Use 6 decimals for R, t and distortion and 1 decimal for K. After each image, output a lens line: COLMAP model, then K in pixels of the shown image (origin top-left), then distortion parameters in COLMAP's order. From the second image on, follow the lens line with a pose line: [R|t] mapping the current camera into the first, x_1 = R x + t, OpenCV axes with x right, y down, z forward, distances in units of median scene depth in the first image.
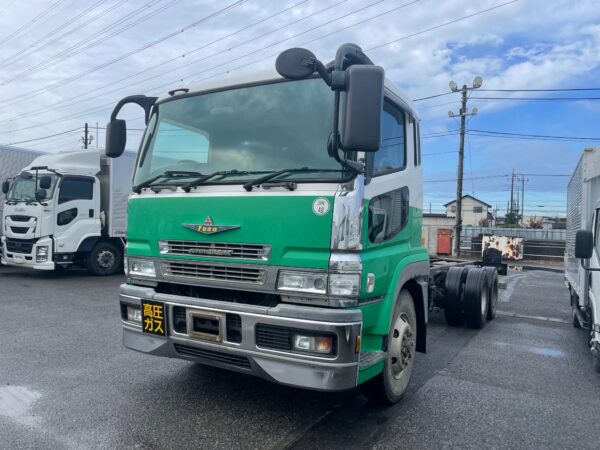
lens RADIAL K [[462.1, 0, 303.8], [0, 462.1, 226.9], [0, 0, 1]] dist [-0.000779, -0.010748]
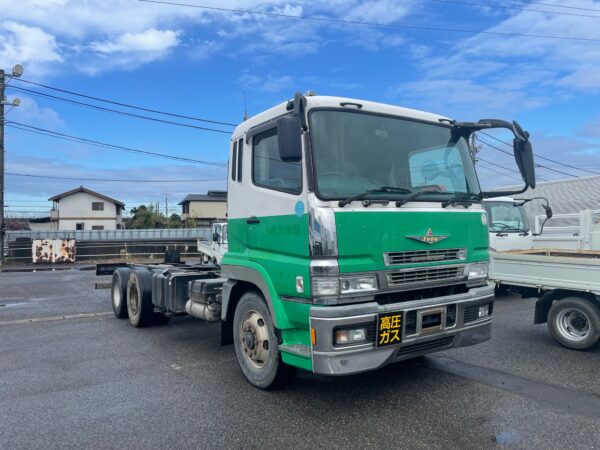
lens RADIAL K [[462.1, 0, 303.8], [0, 462.1, 226.9], [0, 0, 1]] dist [-0.000779, -0.010748]
pose [[0.467989, -0.031663, 0.883167, -1.320777], [0.031115, 0.999329, 0.019340, -0.056229], [-0.883186, 0.018428, 0.468660, 0.685312]]
